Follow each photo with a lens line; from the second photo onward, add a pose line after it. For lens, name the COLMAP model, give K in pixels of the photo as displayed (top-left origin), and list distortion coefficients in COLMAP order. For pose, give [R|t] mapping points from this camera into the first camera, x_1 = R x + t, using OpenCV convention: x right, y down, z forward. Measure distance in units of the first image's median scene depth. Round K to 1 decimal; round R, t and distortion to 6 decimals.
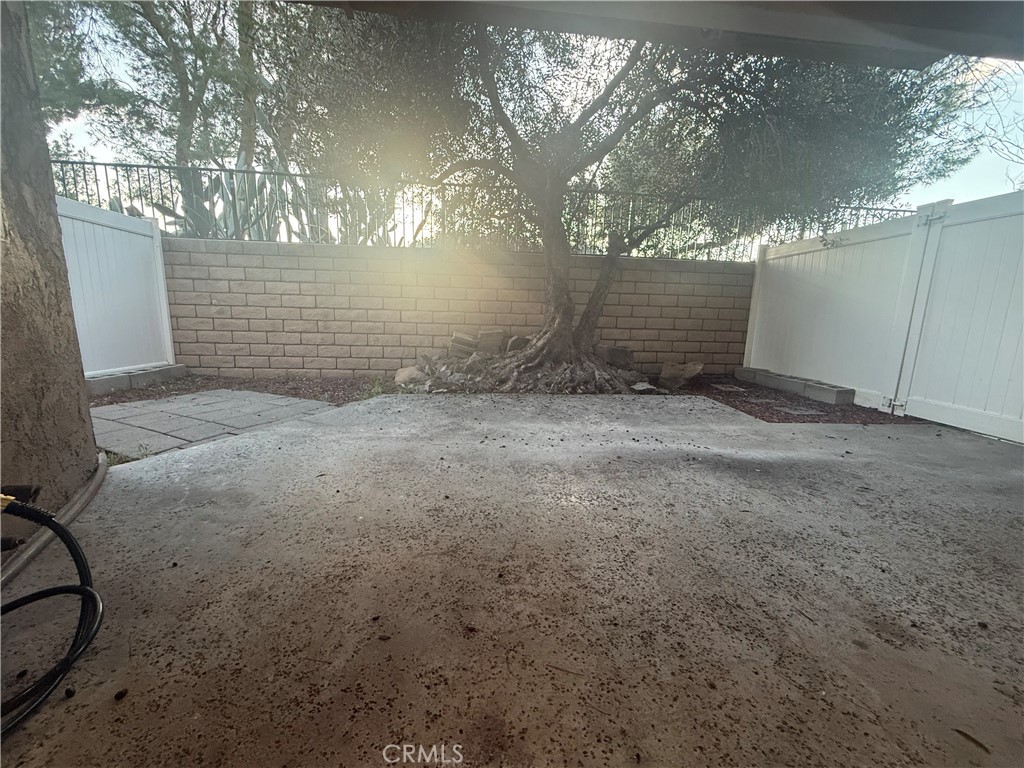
lens RADIAL K [[409.7, 0, 512.0], [0, 409.7, 385.1], [0, 0, 1]] dist [0.000894, -0.000363]
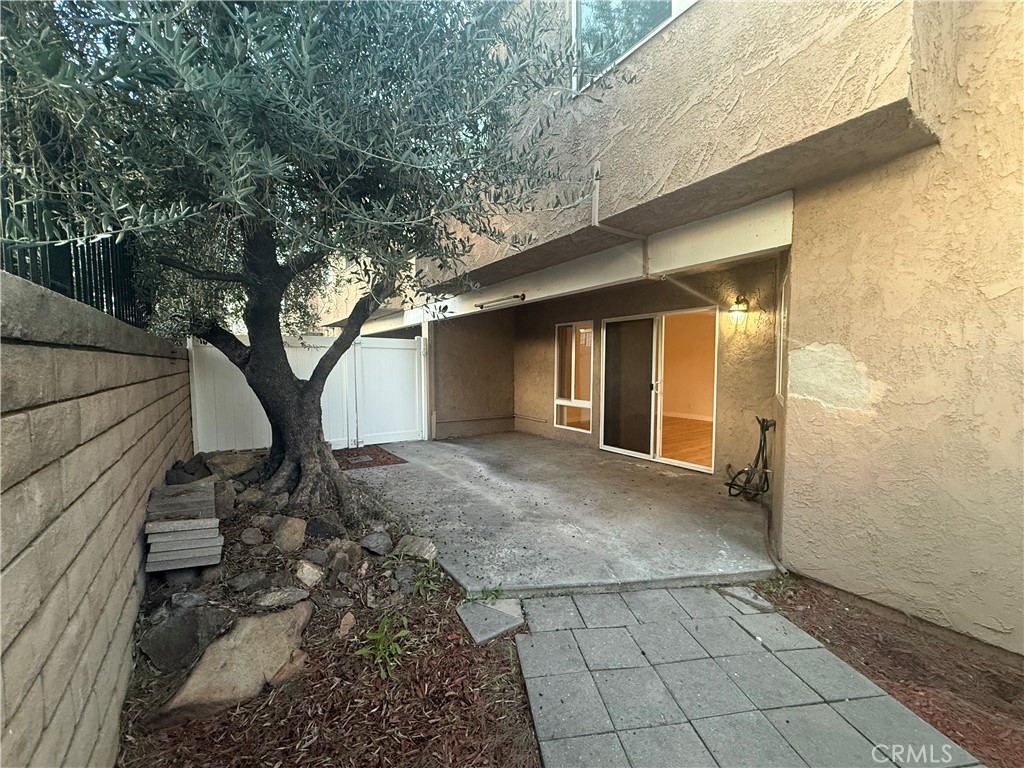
lens RADIAL K [[409.7, 0, 512.9], [0, 409.7, 384.6], [0, 0, 1]] dist [0.000894, -0.000363]
pose [[-0.494492, -0.079182, 0.865568, -1.001619], [0.143691, 0.974692, 0.171254, -0.440315], [-0.857223, 0.209058, -0.470600, 1.343275]]
